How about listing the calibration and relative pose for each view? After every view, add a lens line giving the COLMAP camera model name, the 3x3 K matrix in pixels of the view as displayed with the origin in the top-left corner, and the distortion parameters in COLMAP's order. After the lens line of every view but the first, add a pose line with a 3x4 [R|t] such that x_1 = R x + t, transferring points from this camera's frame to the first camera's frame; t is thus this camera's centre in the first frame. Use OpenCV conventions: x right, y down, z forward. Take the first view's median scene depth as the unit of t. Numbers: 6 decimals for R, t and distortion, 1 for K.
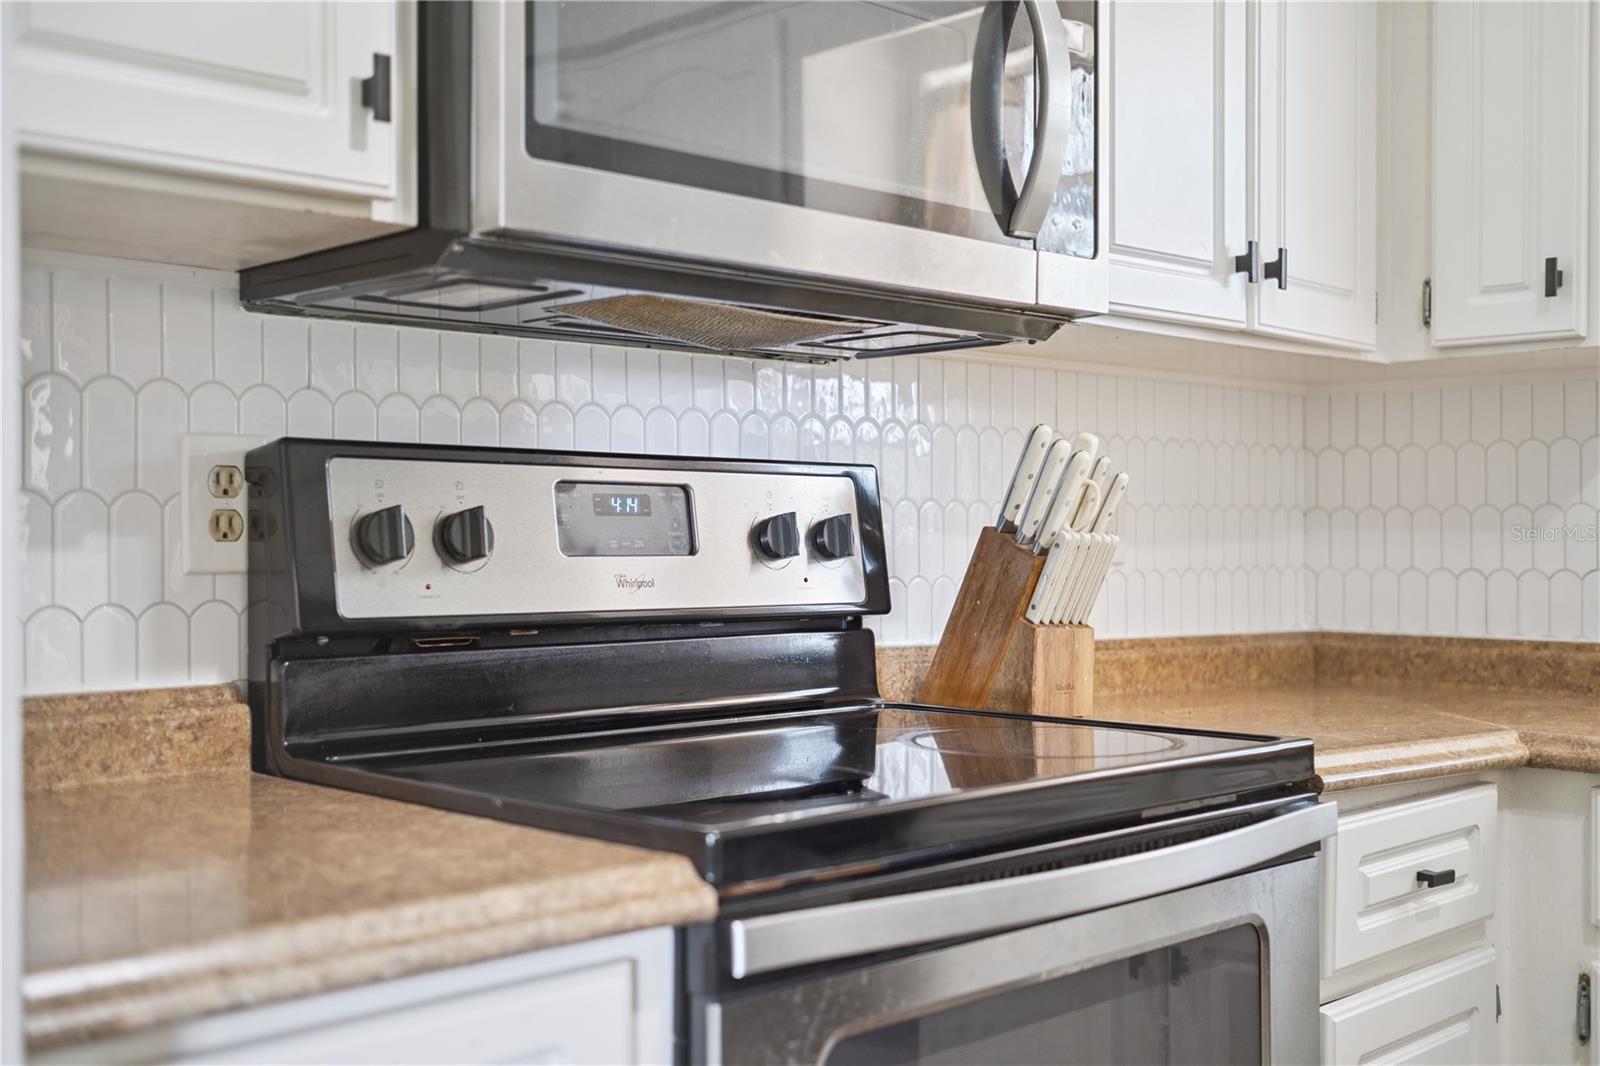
lens RADIAL K [[1742.6, 0, 791.4], [0, 1742.6, 533.7], [0, 0, 1]] dist [0.002003, 0.000000]
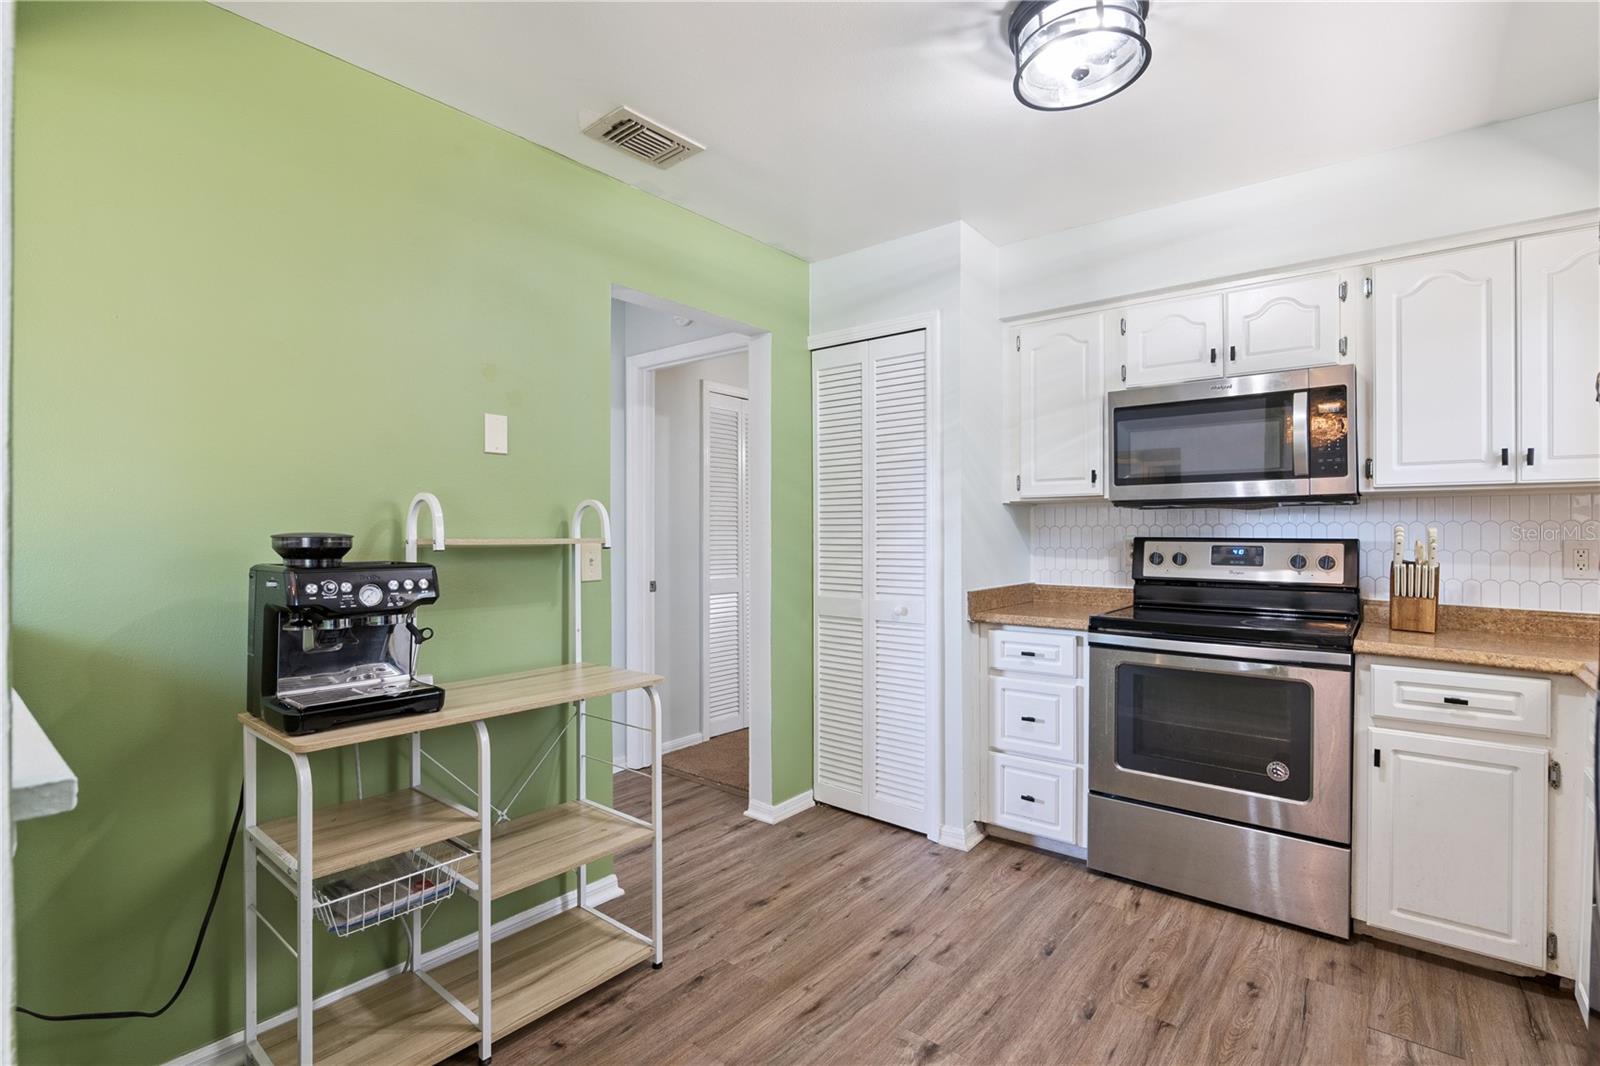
lens RADIAL K [[743.4, 0, 797.4], [0, 743.4, 529.9], [0, 0, 1]] dist [-0.024385, 0.006564]
pose [[0.122148, -0.000947, -0.992512, 1.232565], [0.001424, 0.999999, -0.000779, -0.057684], [0.992511, -0.001318, 0.122149, -0.115529]]
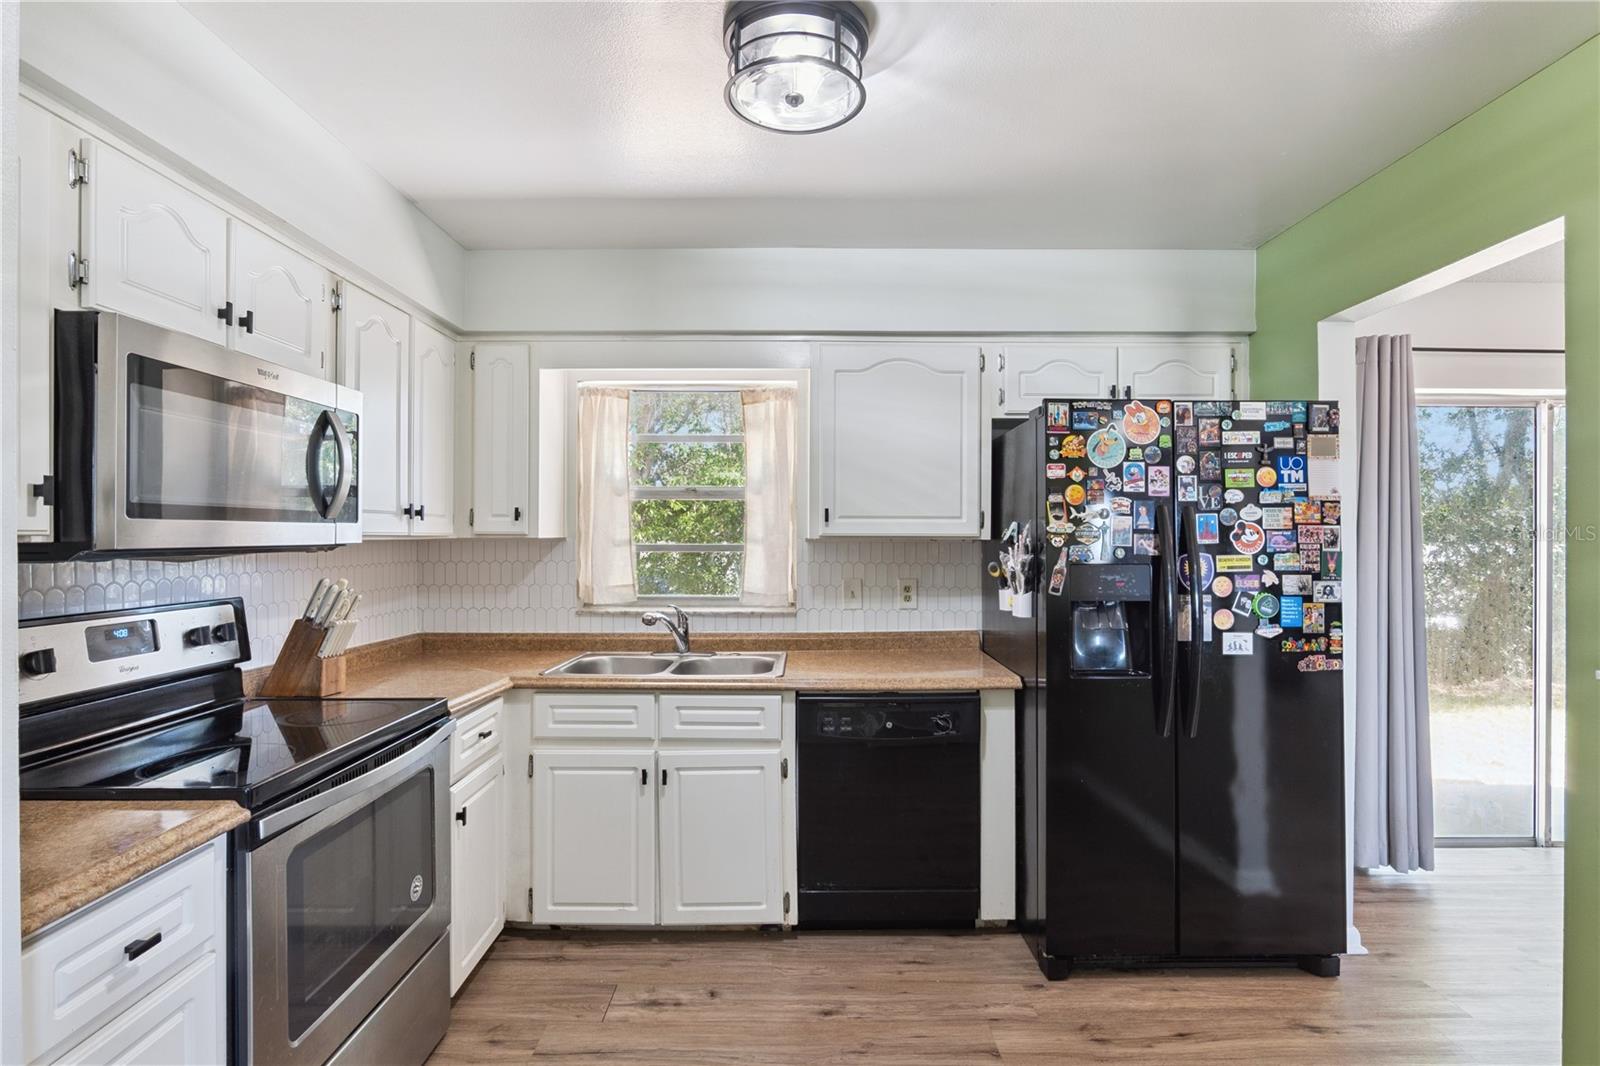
lens RADIAL K [[761.1, 0, 798.1], [0, 761.1, 531.3], [0, 0, 1]] dist [-0.016527, 0.003807]
pose [[0.694606, 0.002514, 0.719386, -0.168477], [0.000979, 0.999990, -0.004440, -0.126857], [-0.719390, 0.003788, 0.694596, -0.244838]]
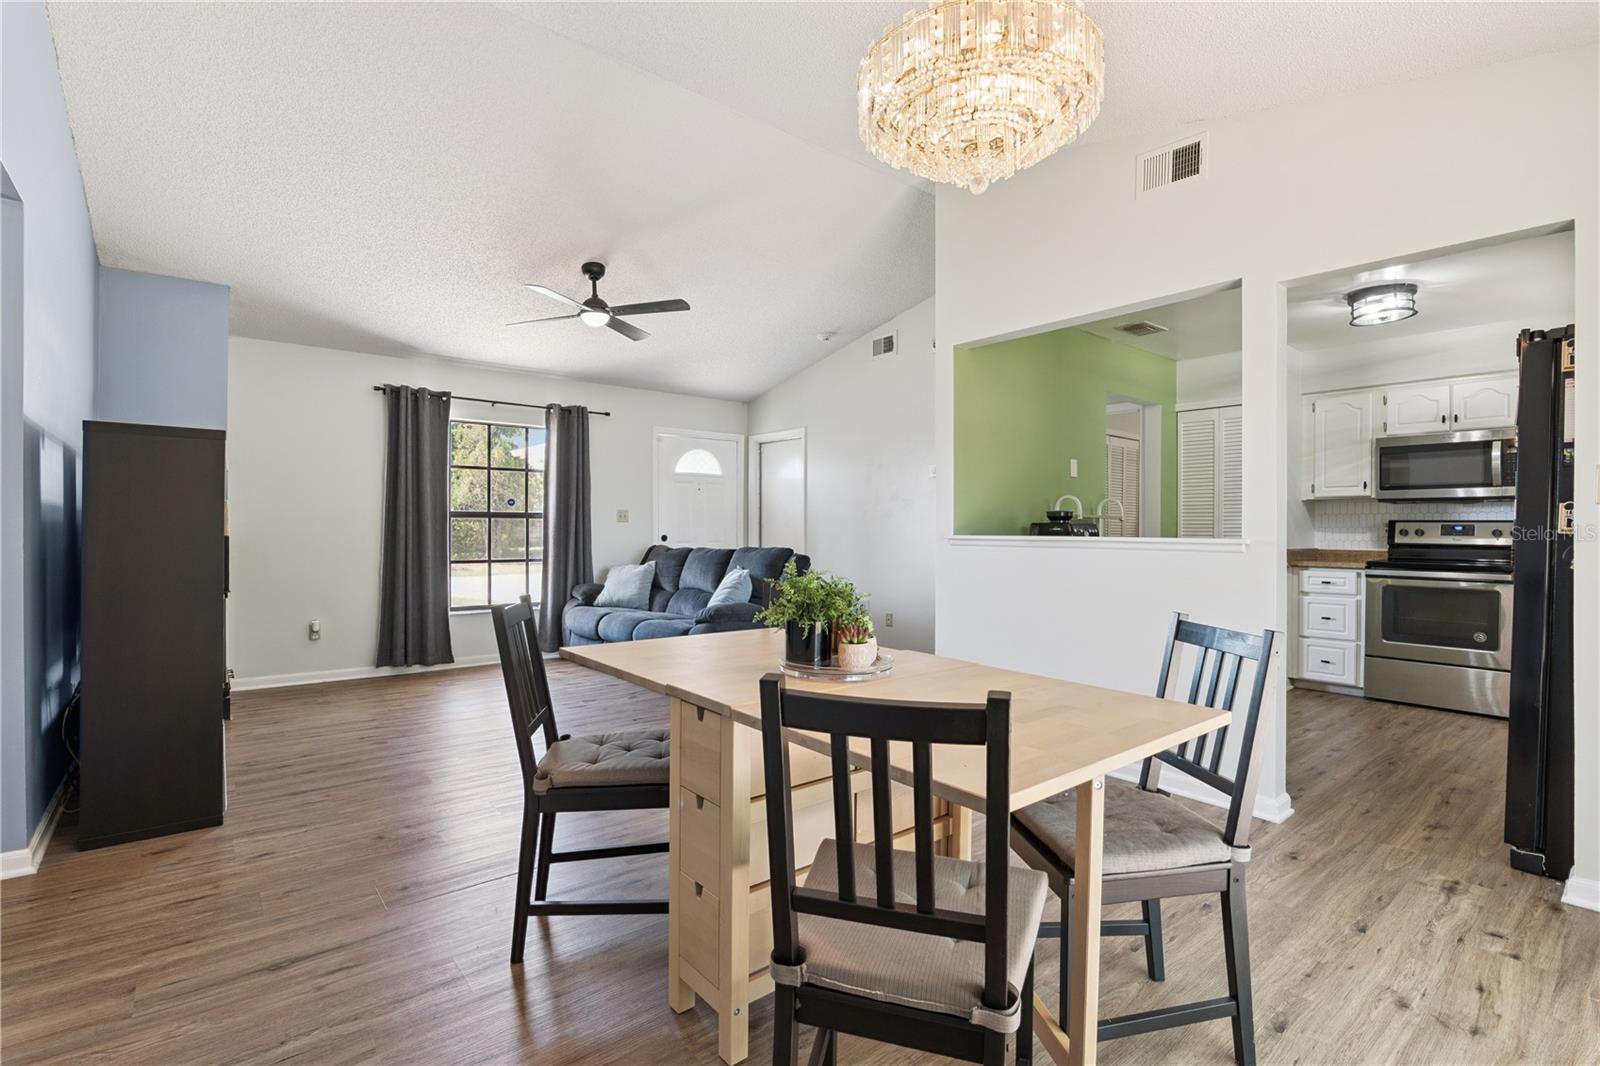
lens RADIAL K [[743.4, 0, 796.3], [0, 743.4, 531.4], [0, 0, 1]] dist [-0.024385, 0.006564]
pose [[-0.080400, 0.002606, -0.996759, 2.580832], [-0.007174, 0.999969, 0.003193, 0.004259], [0.996737, 0.007407, -0.080379, -1.137939]]
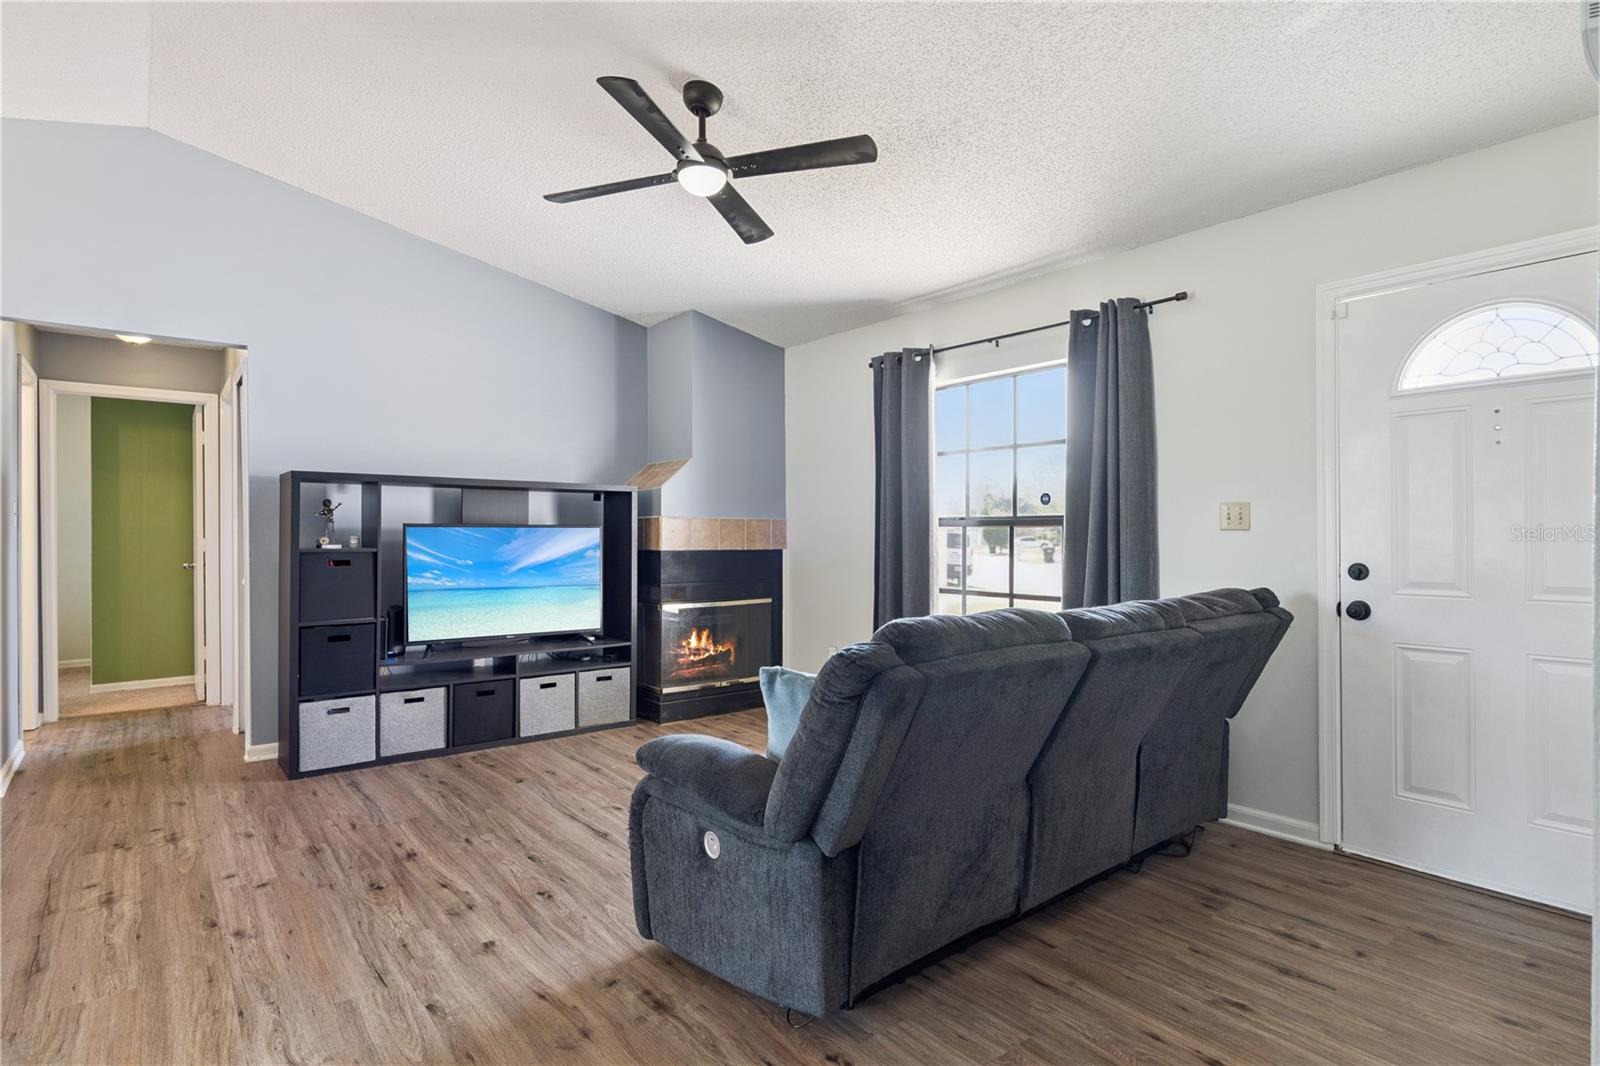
lens RADIAL K [[817.1, 0, 797.6], [0, 817.1, 532.1], [0, 0, 1]] dist [-0.000470, -0.000764]
pose [[-0.996001, 0.004358, 0.089232, -0.127543], [0.004902, 0.999971, 0.005884, -0.033221], [-0.089204, 0.006298, -0.995994, -0.473639]]
